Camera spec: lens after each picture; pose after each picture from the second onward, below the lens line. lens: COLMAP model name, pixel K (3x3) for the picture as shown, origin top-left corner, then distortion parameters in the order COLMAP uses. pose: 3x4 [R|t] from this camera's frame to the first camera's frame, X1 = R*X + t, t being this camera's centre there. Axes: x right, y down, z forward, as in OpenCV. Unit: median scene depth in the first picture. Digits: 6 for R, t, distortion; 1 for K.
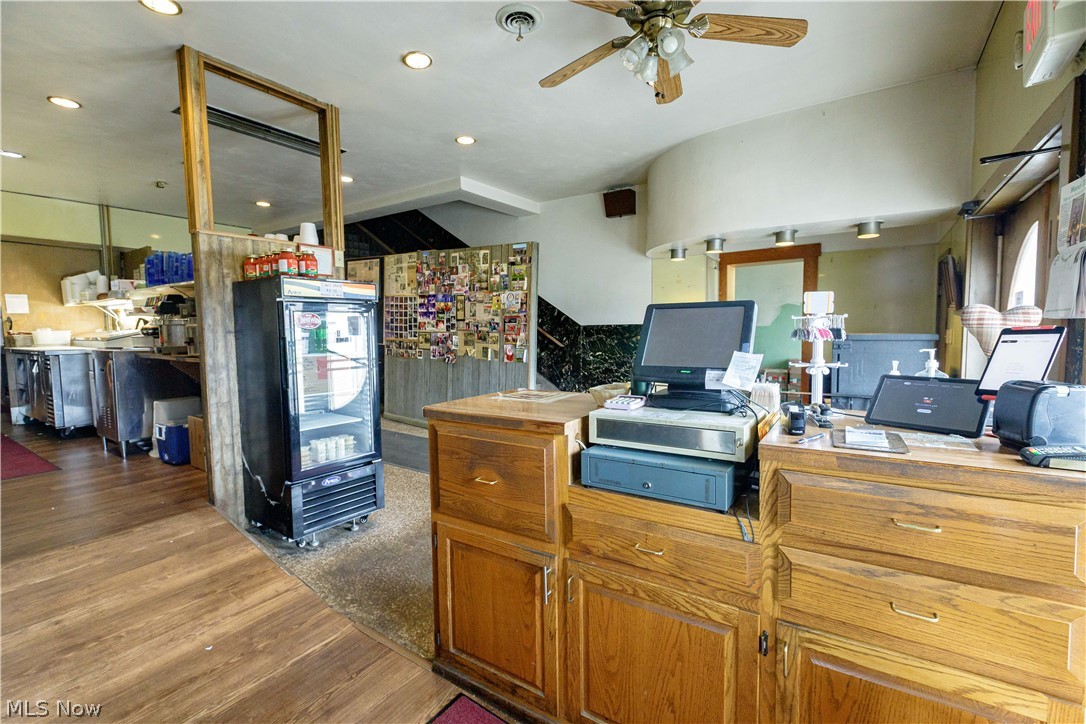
lens RADIAL K [[493.3, 0, 543.0], [0, 493.3, 362.0], [0, 0, 1]] dist [0.012815, -0.000452]
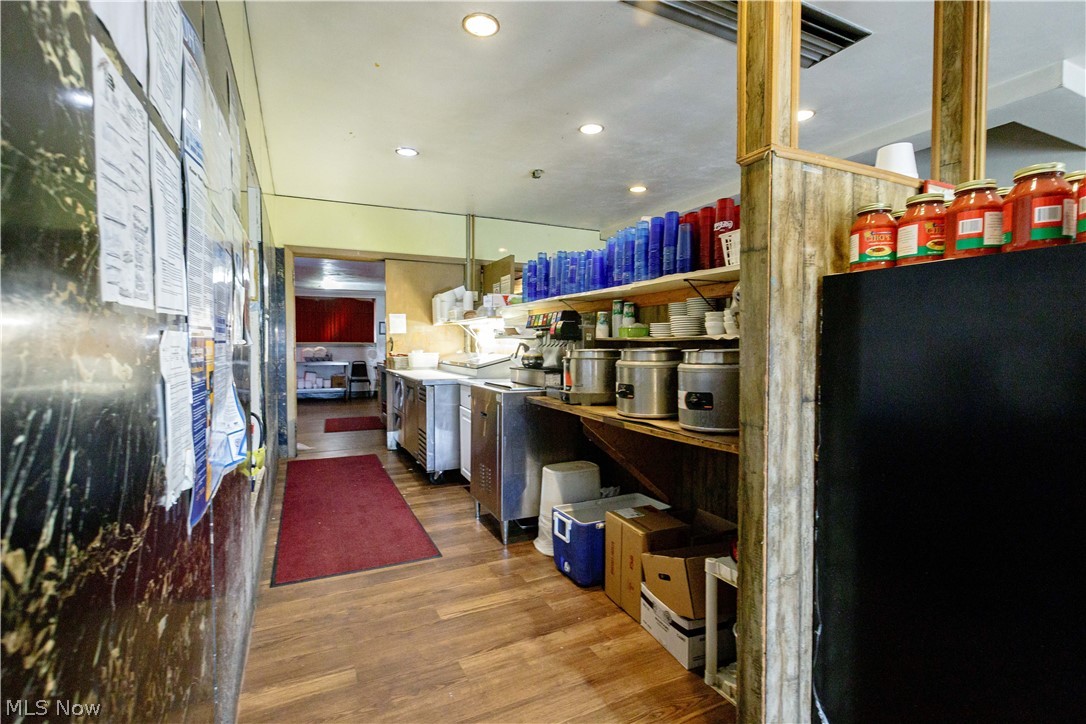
lens RADIAL K [[493.3, 0, 543.0], [0, 493.3, 362.0], [0, 0, 1]] dist [0.012815, -0.000452]
pose [[0.878460, 0.034172, -0.476593, -0.430984], [-0.046590, 0.998812, -0.014260, -0.051526], [0.475539, 0.034732, 0.879009, 0.370022]]
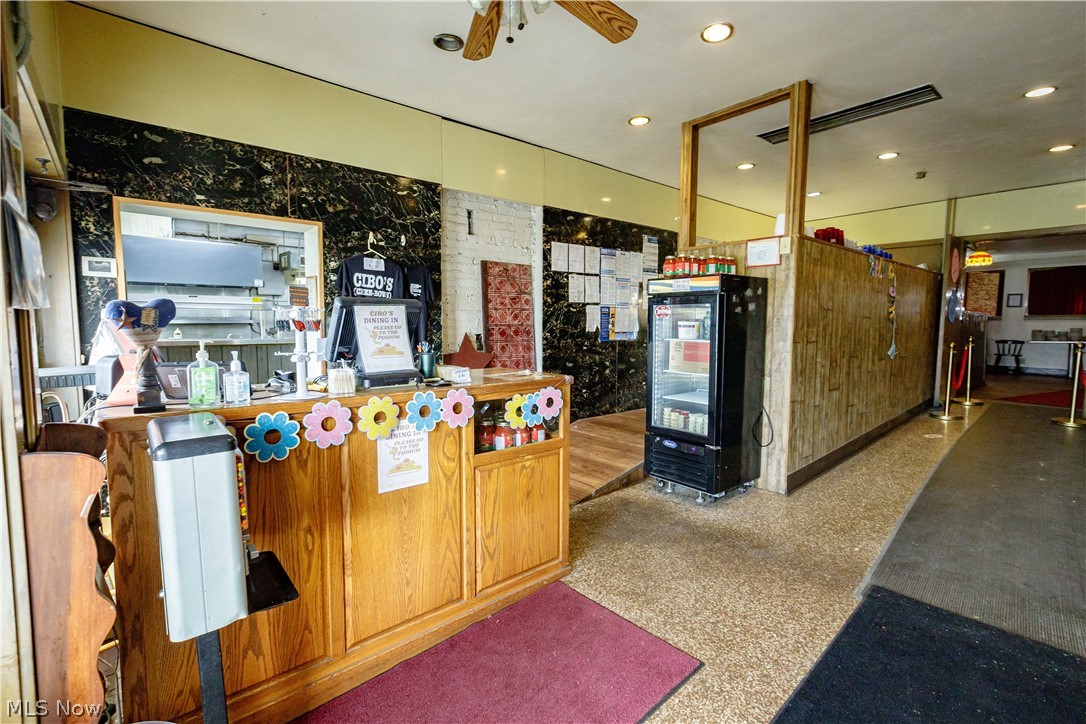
lens RADIAL K [[493.3, 0, 543.0], [0, 493.3, 362.0], [0, 0, 1]] dist [0.012815, -0.000452]
pose [[-0.276030, 0.090427, -0.956886, 0.523089], [-0.064498, 0.991578, 0.112311, -0.049347], [0.958982, 0.092718, -0.267873, 0.657309]]
